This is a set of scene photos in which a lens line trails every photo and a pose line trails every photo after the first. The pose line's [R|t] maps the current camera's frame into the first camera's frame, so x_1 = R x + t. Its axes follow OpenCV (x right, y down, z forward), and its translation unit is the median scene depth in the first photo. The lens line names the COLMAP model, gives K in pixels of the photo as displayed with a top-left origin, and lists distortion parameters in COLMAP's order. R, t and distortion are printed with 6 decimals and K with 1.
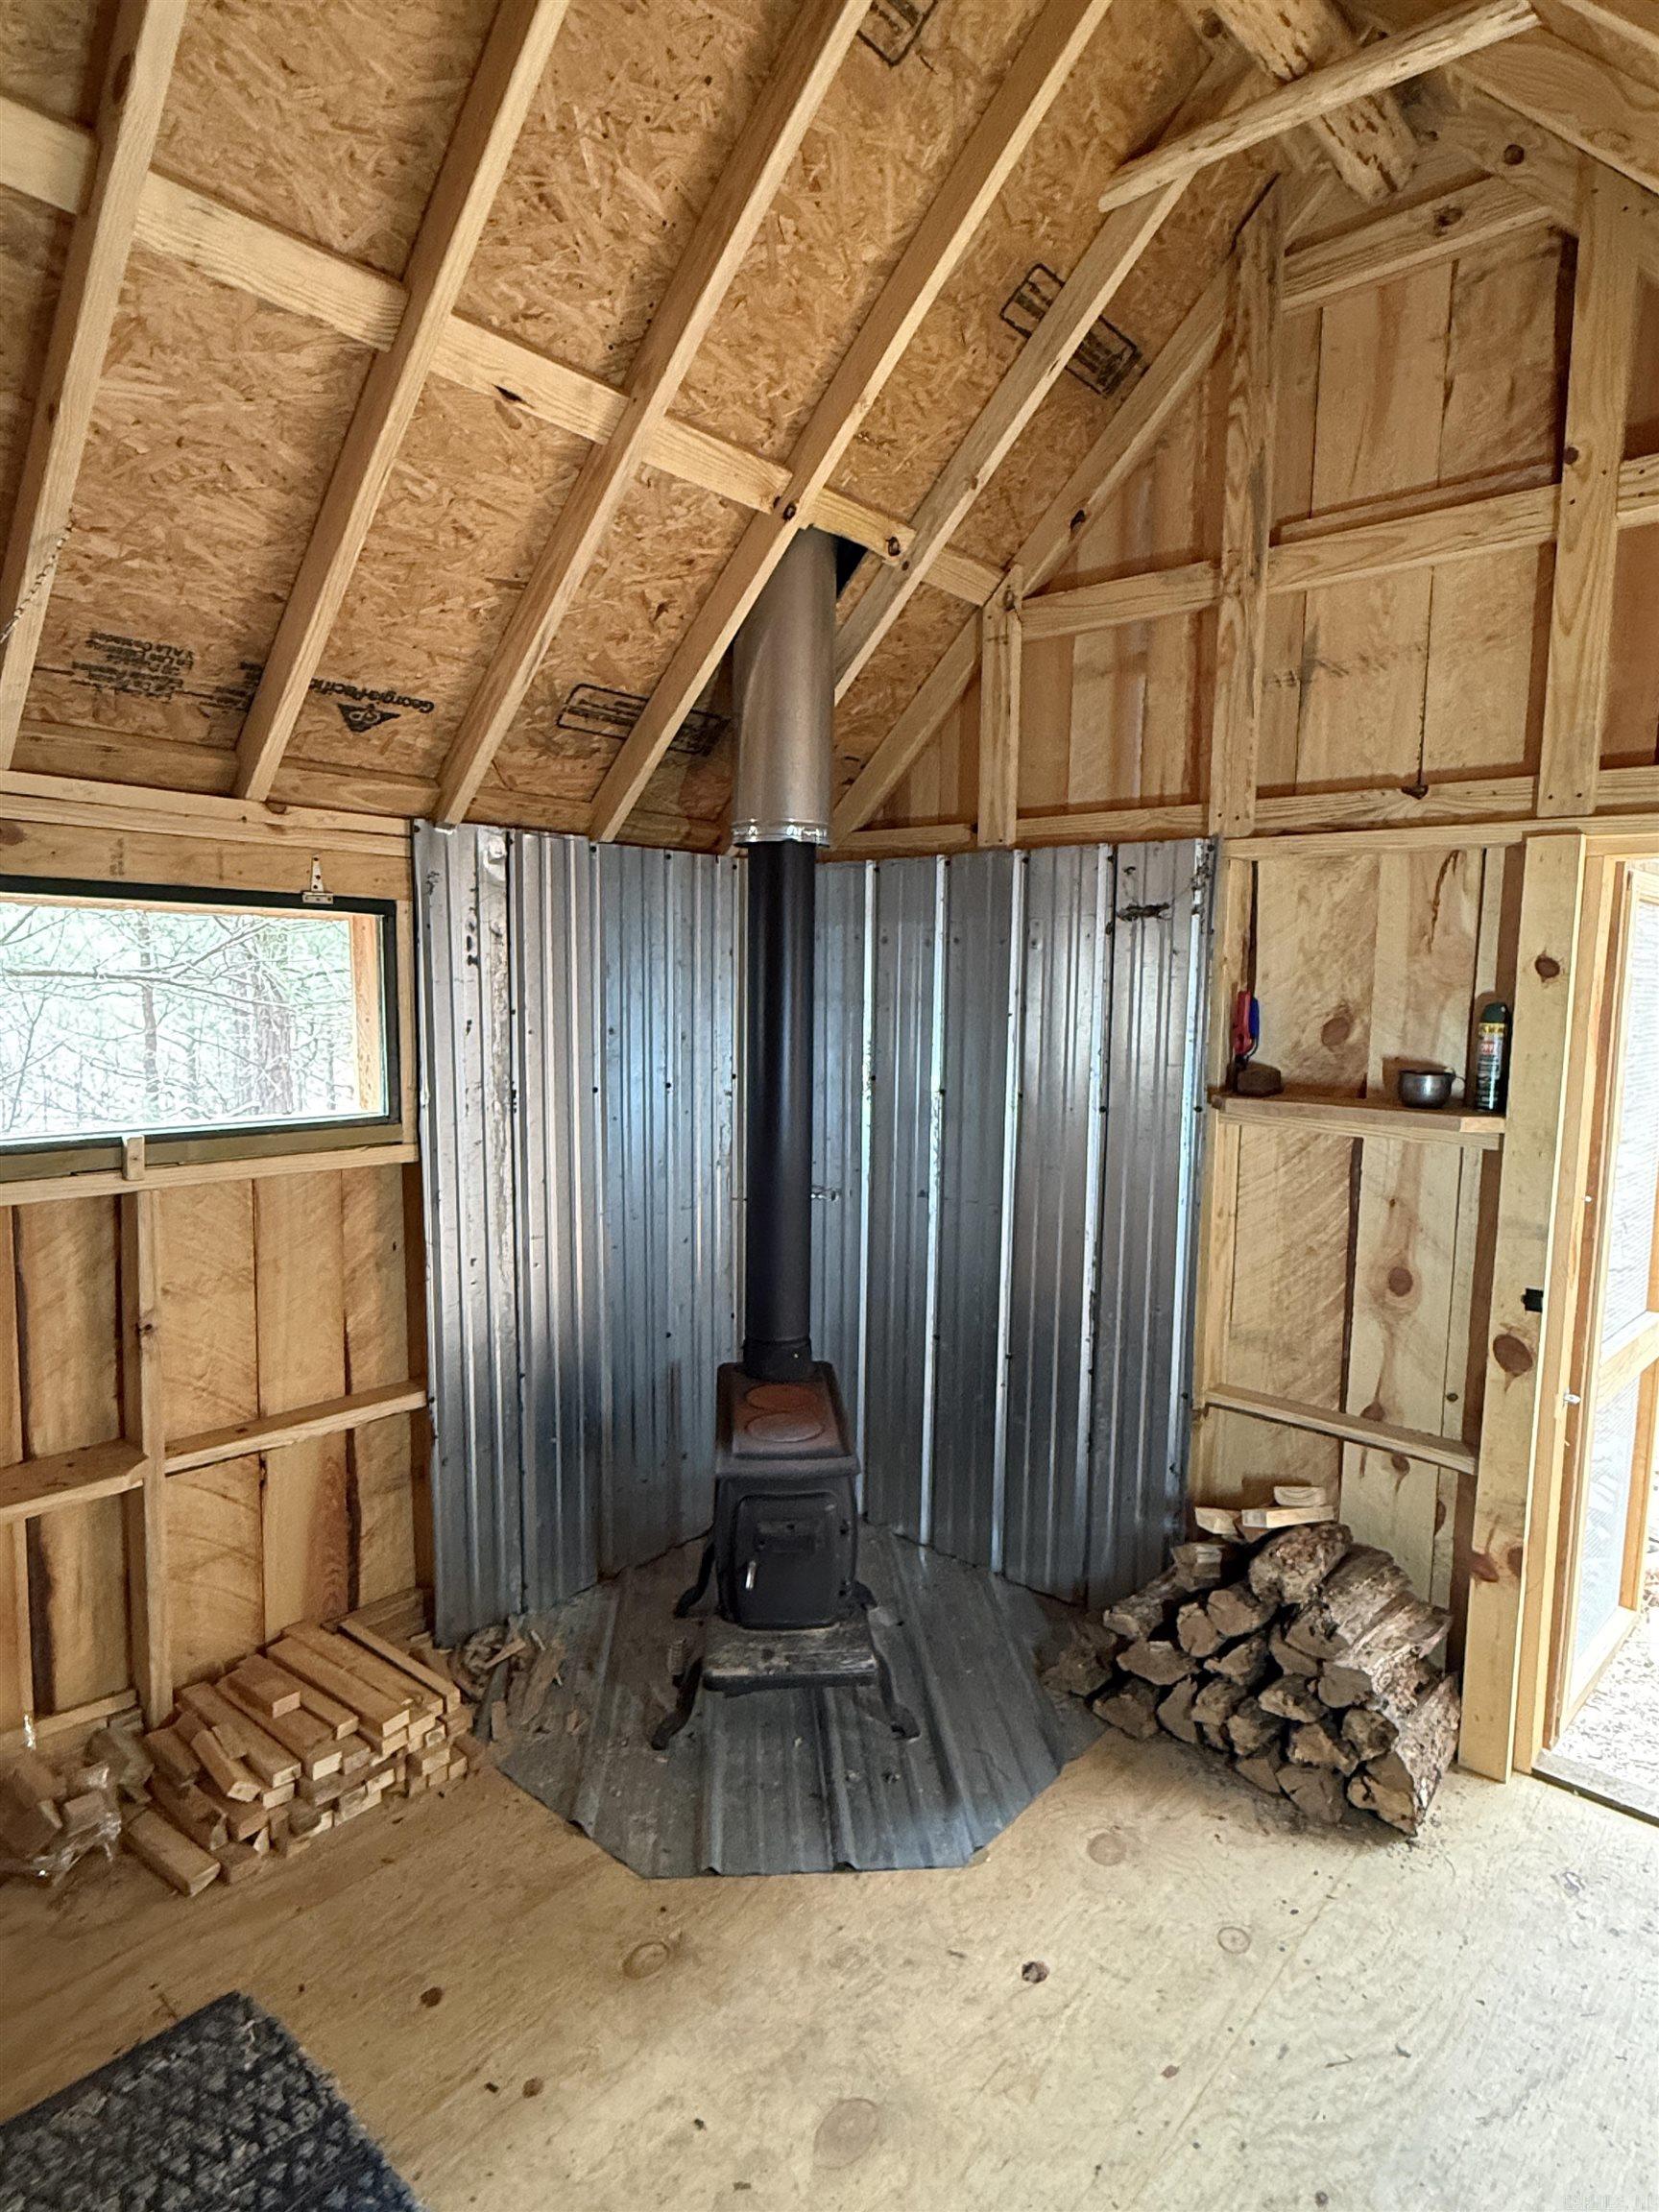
lens RADIAL K [[1228.4, 0, 824.2], [0, 1228.4, 1112.3], [0, 0, 1]] dist [-0.006689, 0.001761]
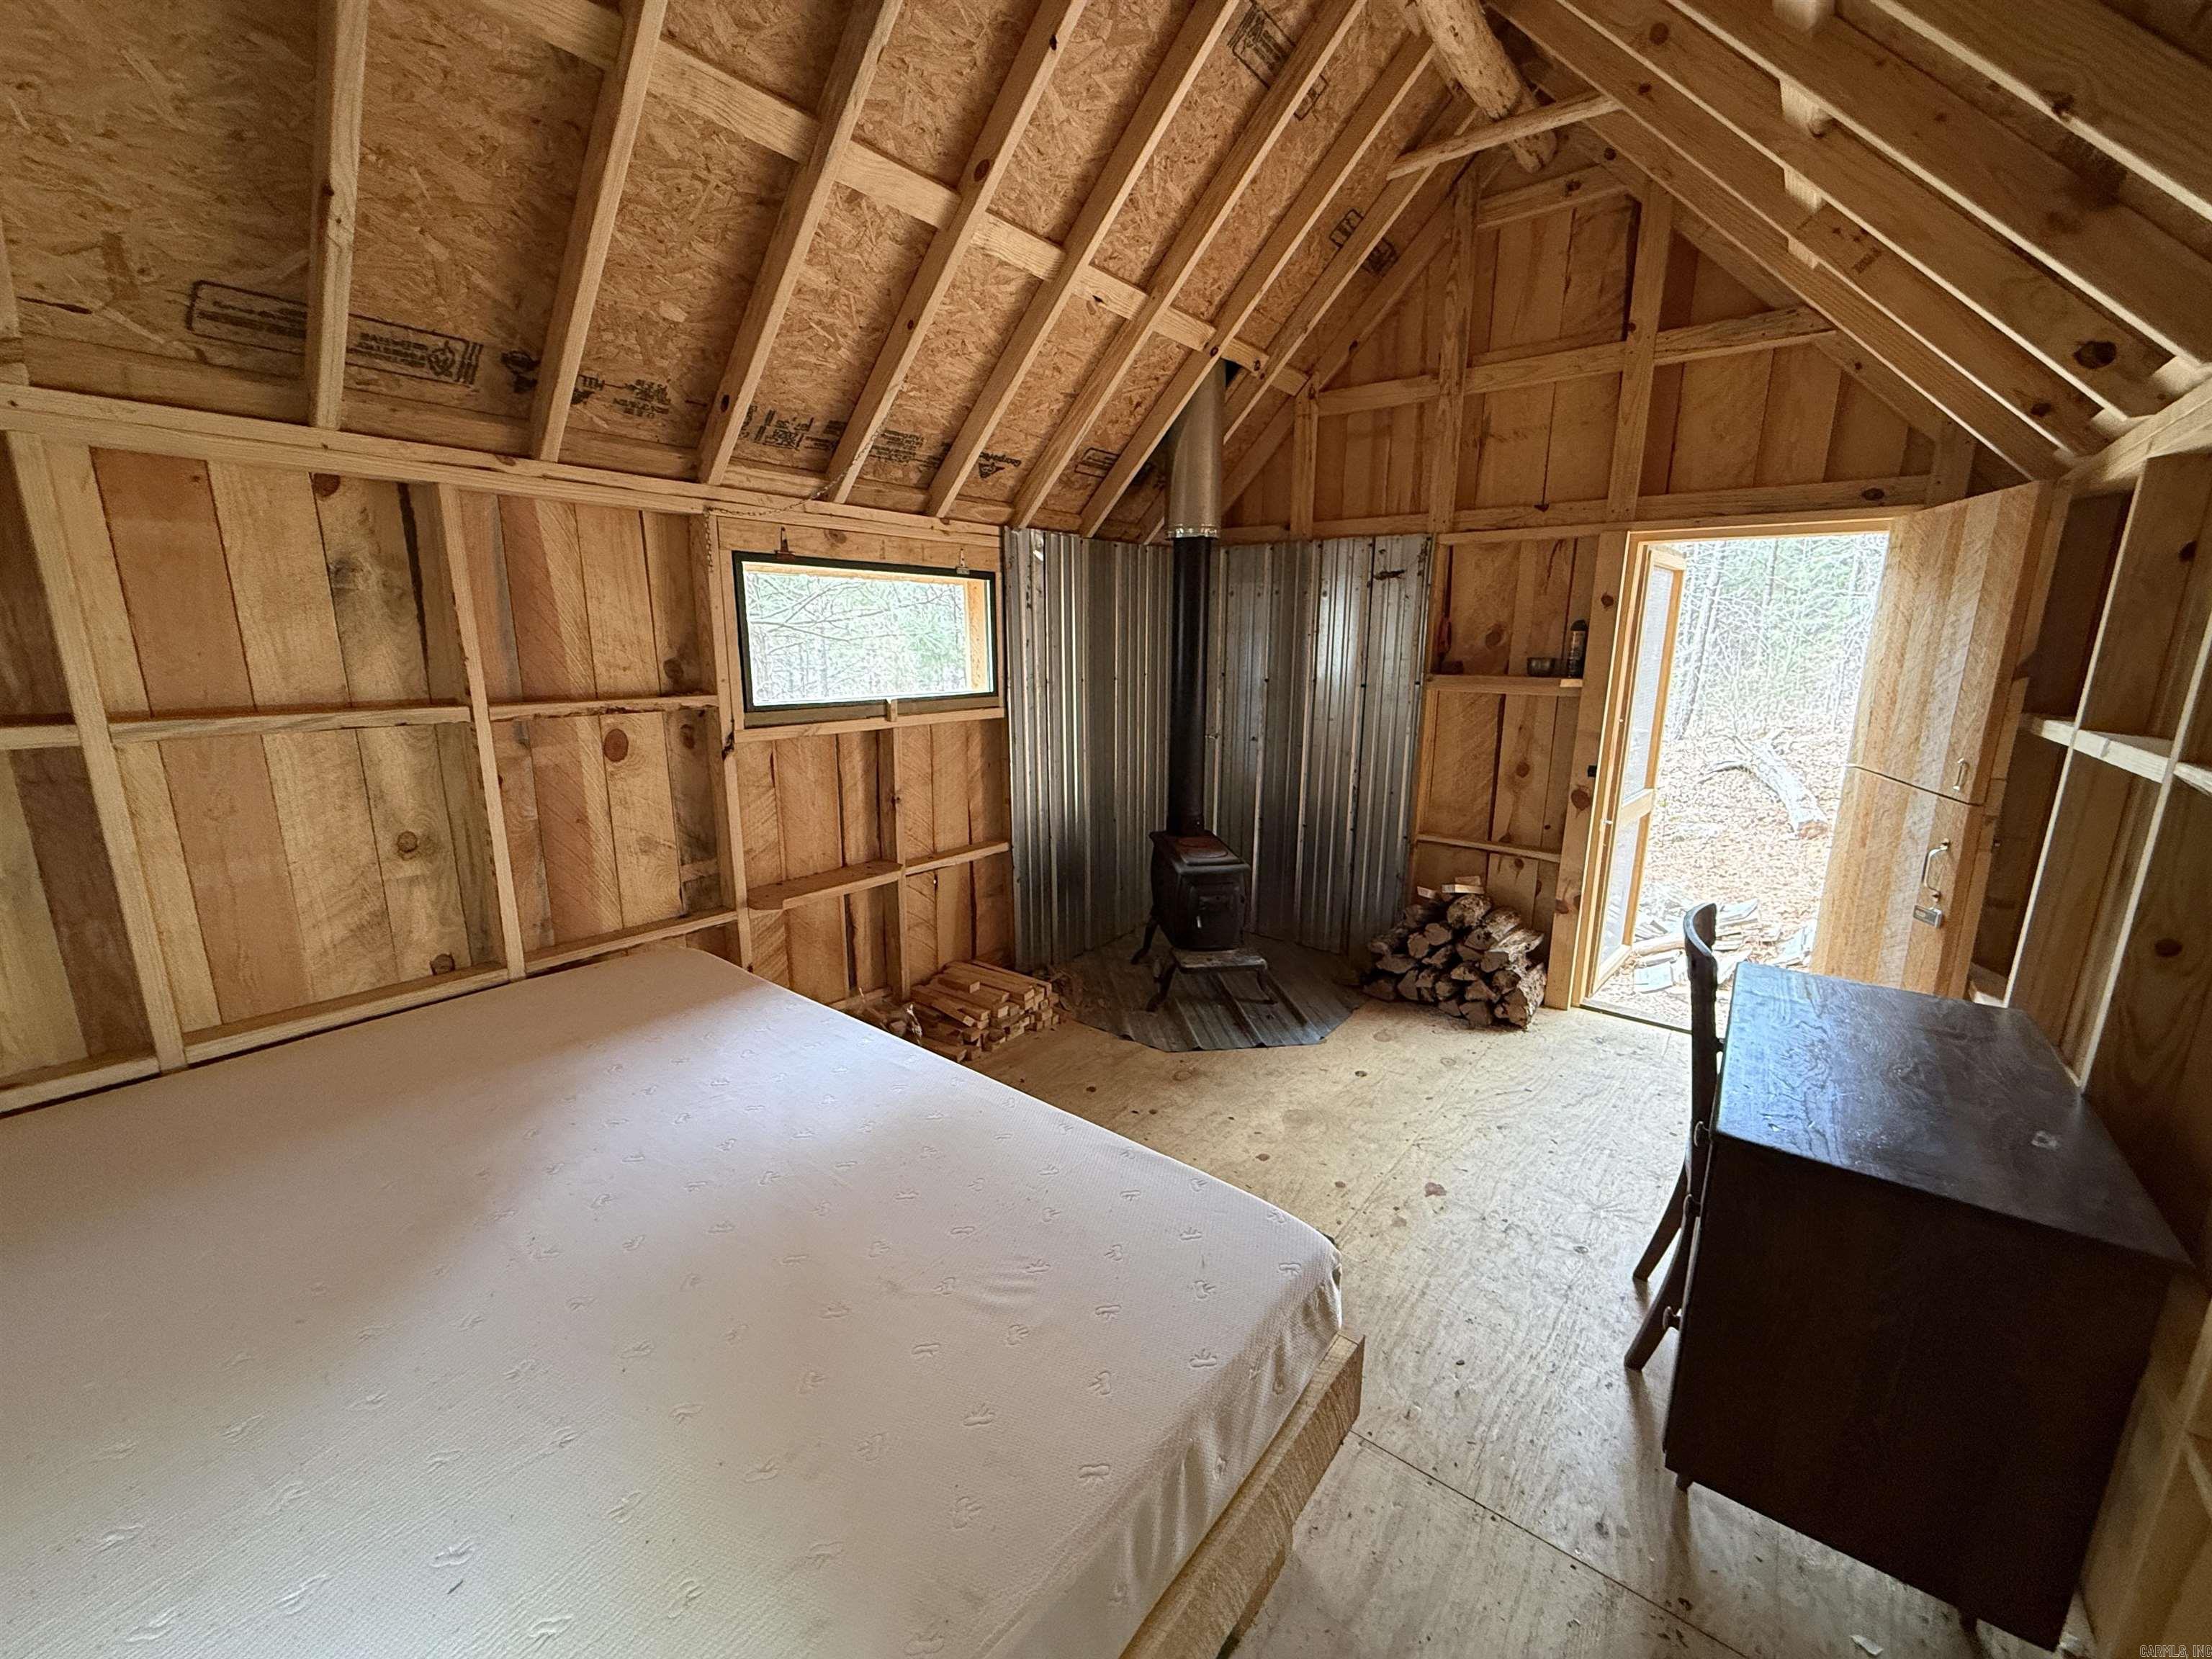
lens RADIAL K [[884.9, 0, 1108.6], [0, 884.9, 833.8], [0, 0, 1]] dist [-0.000628, -0.001599]
pose [[0.998463, -0.024215, 0.049857, -0.275090], [0.018316, 0.993132, 0.115556, 0.070566], [-0.052313, -0.114465, 0.992049, -0.390625]]
